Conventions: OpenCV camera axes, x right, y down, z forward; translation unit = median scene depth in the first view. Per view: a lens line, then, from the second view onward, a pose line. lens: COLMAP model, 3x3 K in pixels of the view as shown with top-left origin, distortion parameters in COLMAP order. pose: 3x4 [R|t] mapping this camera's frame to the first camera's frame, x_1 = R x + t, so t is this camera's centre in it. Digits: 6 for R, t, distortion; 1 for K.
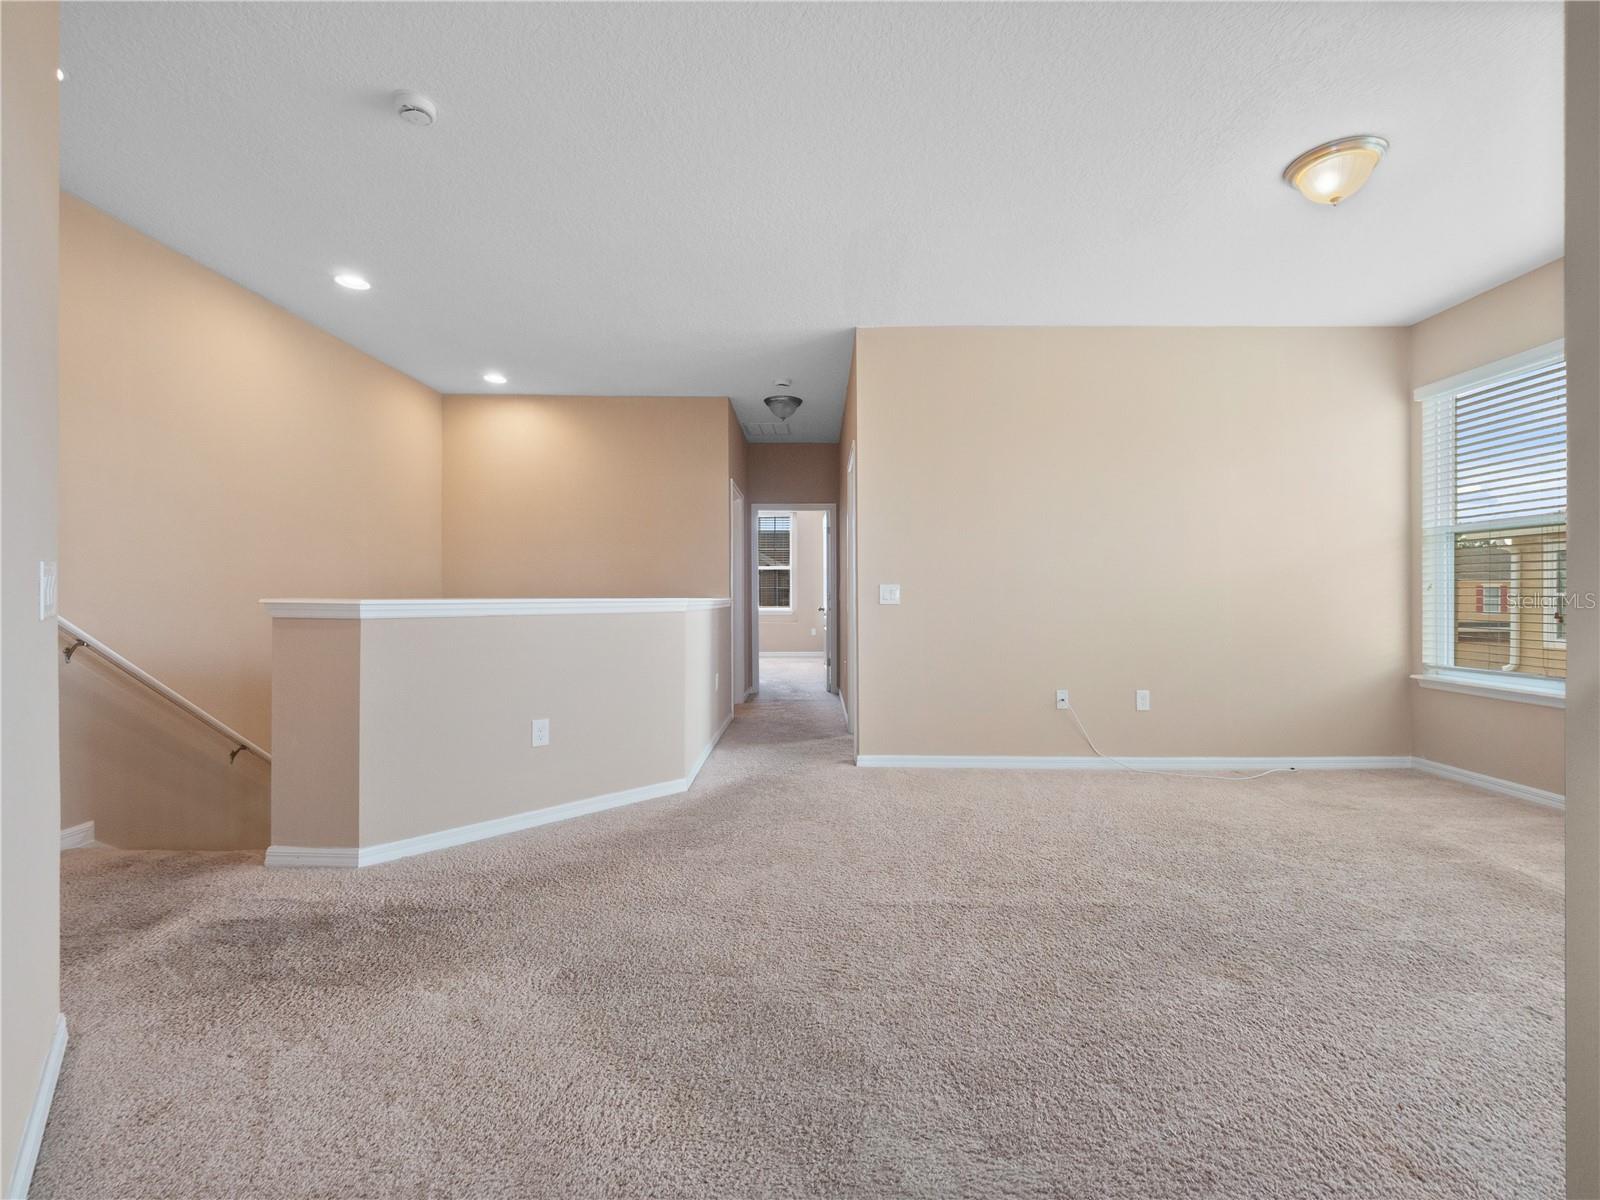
lens RADIAL K [[687.1, 0, 793.5], [0, 687.1, 607.3], [0, 0, 1]] dist [-0.003054, 0.000131]
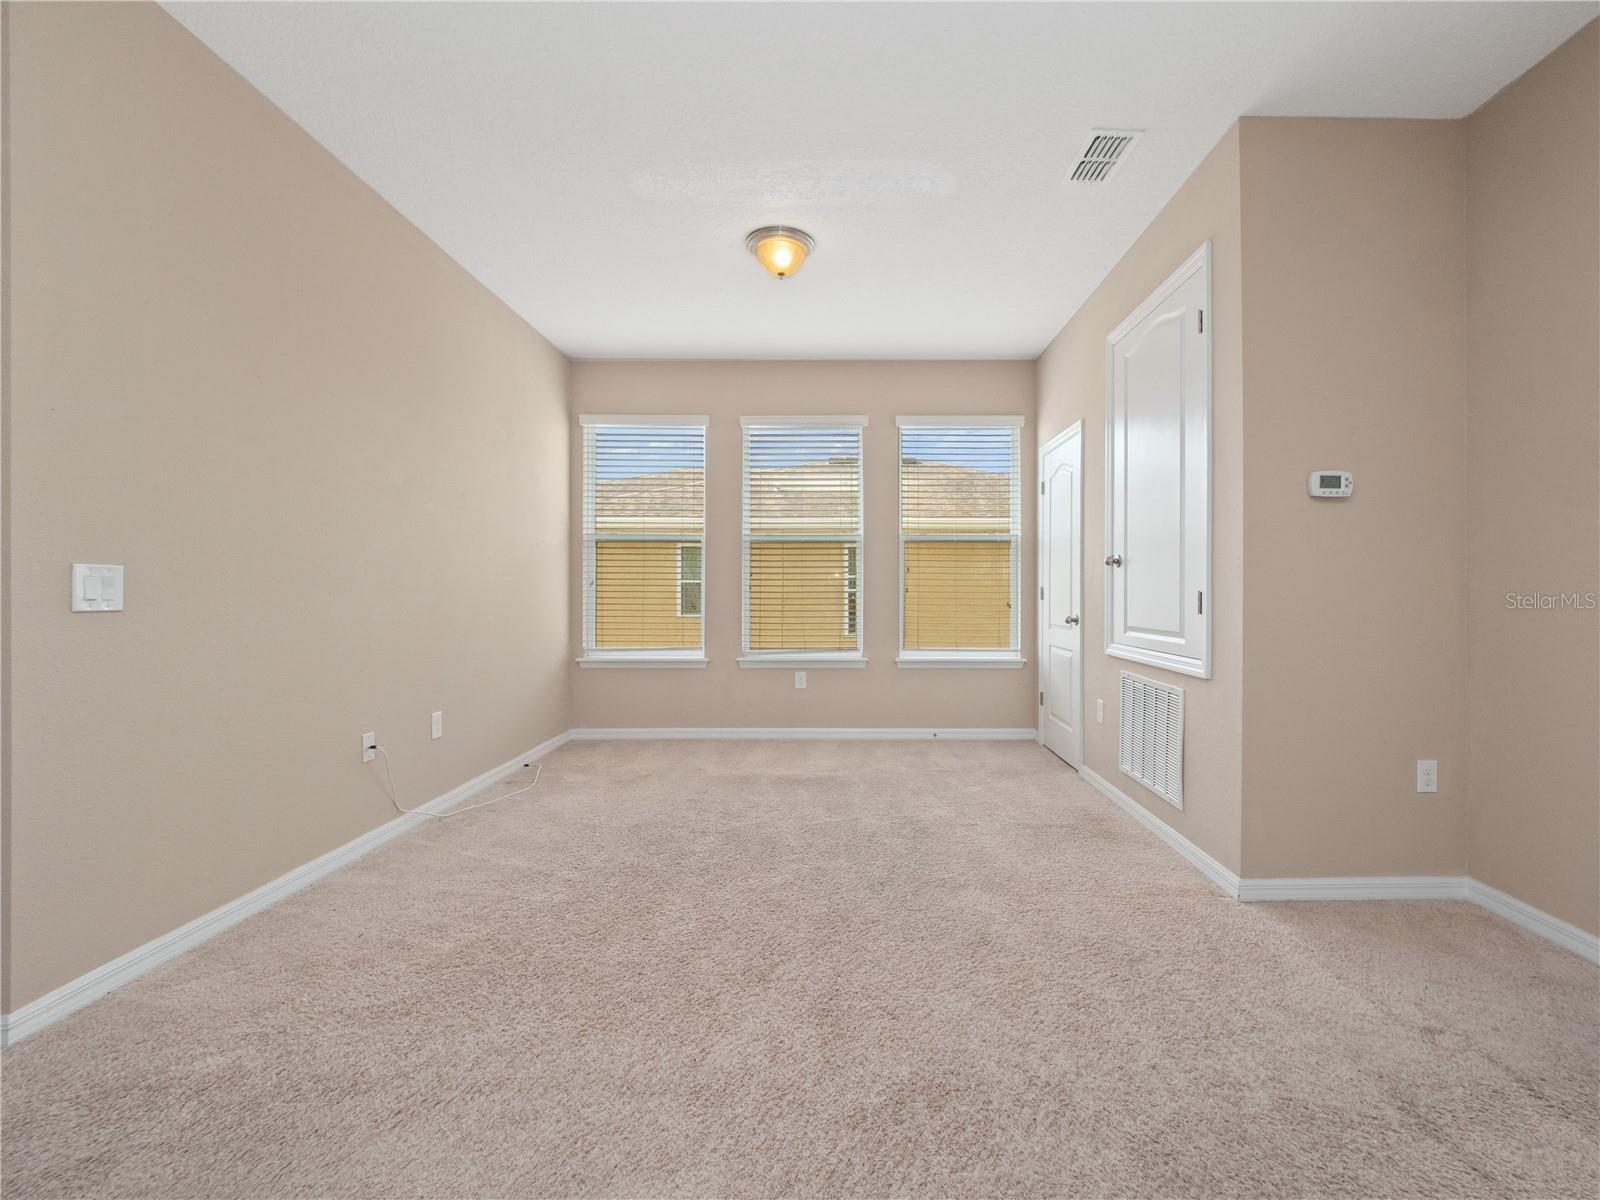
lens RADIAL K [[734.4, 0, 800.0], [0, 734.4, 600.0], [0, 0, 1]] dist [-0.001172, -0.000036]
pose [[-0.006286, -0.013053, 0.999895, -0.354262], [0.019512, 0.999723, 0.013173, -0.010559], [-0.999790, 0.019593, -0.006030, 0.636093]]
